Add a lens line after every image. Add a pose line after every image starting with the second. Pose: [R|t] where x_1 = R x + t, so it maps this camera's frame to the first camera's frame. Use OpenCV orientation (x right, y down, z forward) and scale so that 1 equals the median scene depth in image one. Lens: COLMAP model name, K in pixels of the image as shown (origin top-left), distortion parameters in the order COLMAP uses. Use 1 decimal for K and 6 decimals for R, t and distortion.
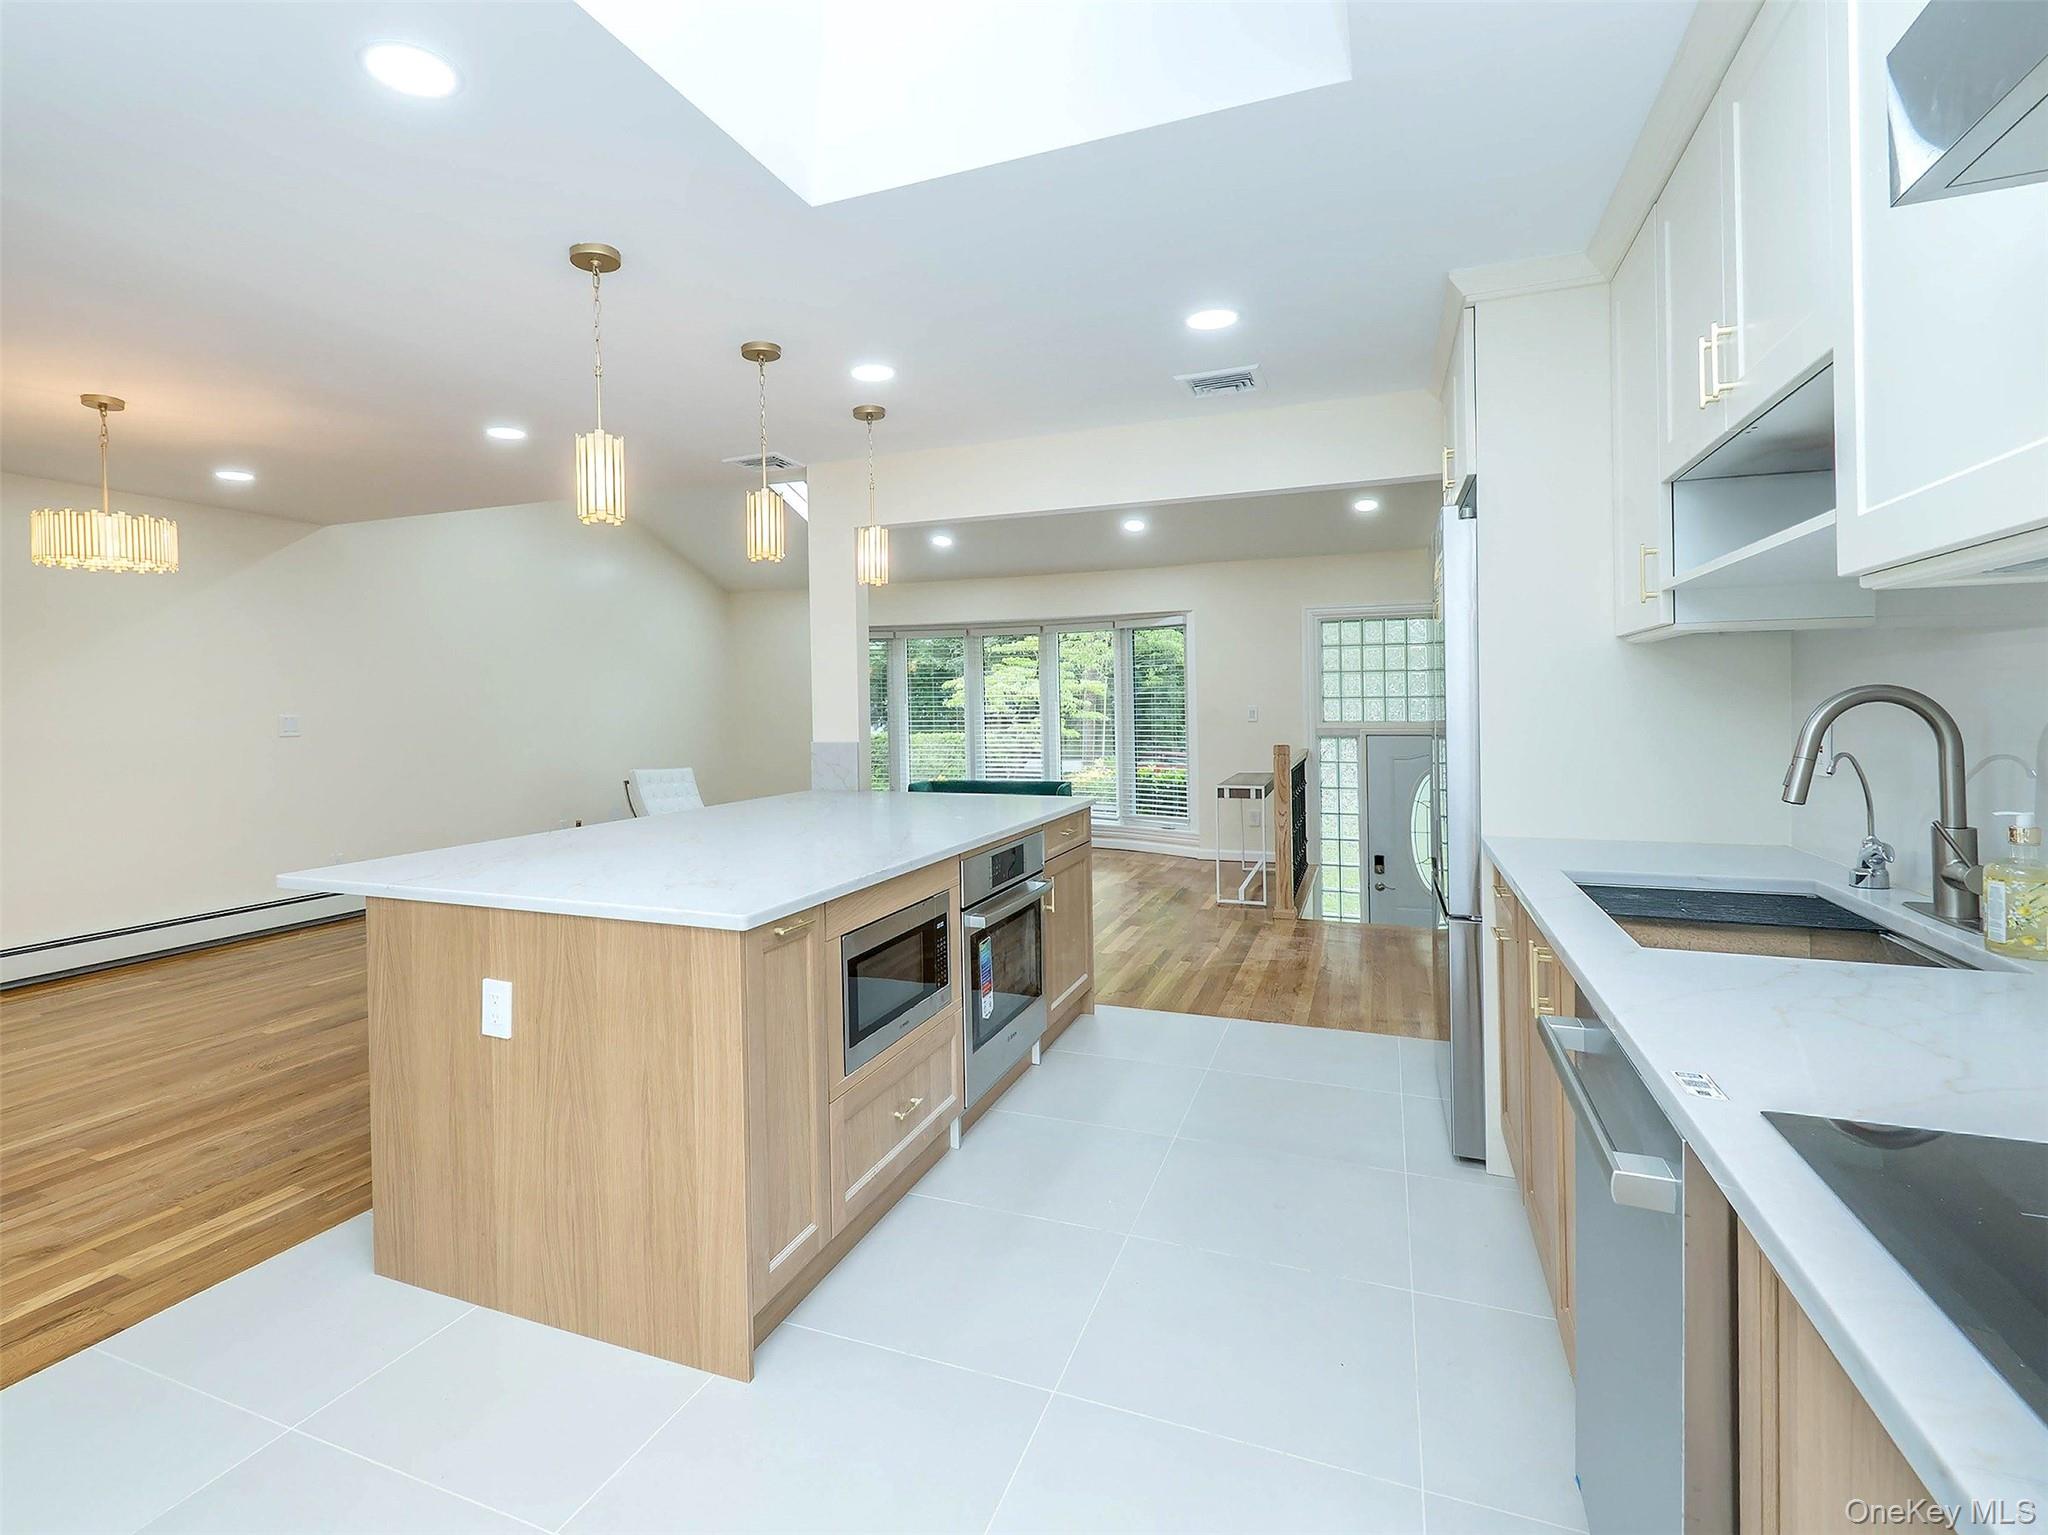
lens RADIAL K [[969.7, 0, 1015.5], [0, 969.7, 709.0], [0, 0, 1]] dist [0.010120, -0.000305]
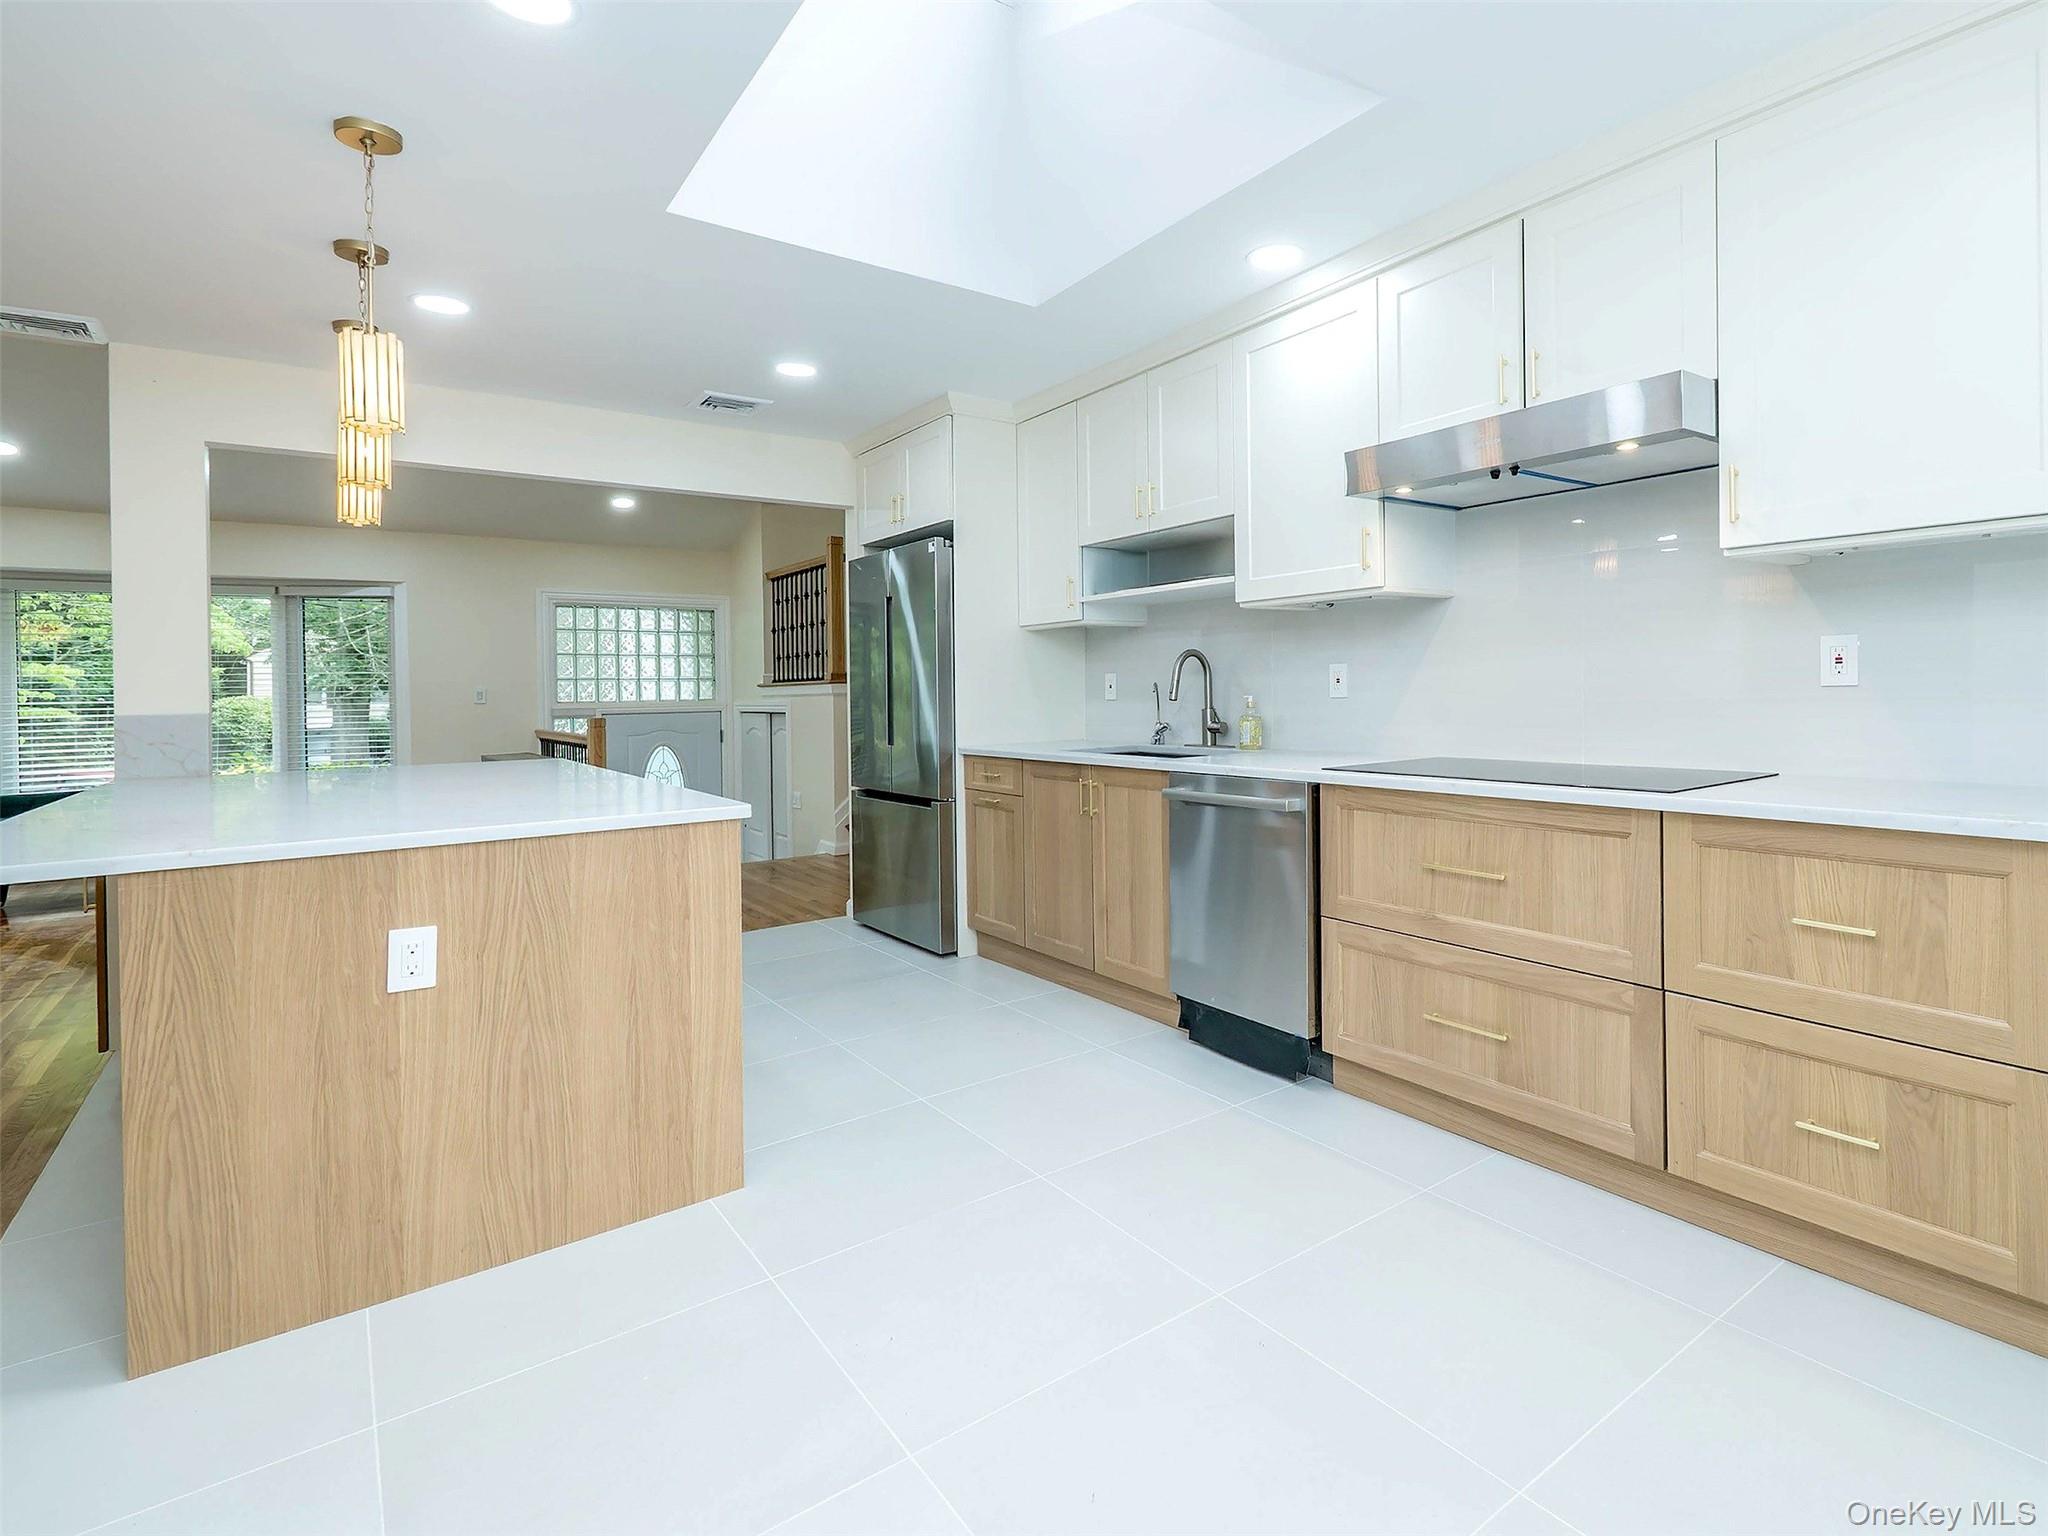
lens RADIAL K [[1015.3, 0, 1004.4], [0, 1015.3, 704.9], [0, 0, 1]] dist [0.000112, -0.001681]
pose [[0.562747, -0.006388, 0.826605, -0.979059], [0.013418, 0.999909, -0.001407, 0.075325], [-0.826520, 0.011883, 0.562781, -0.002122]]
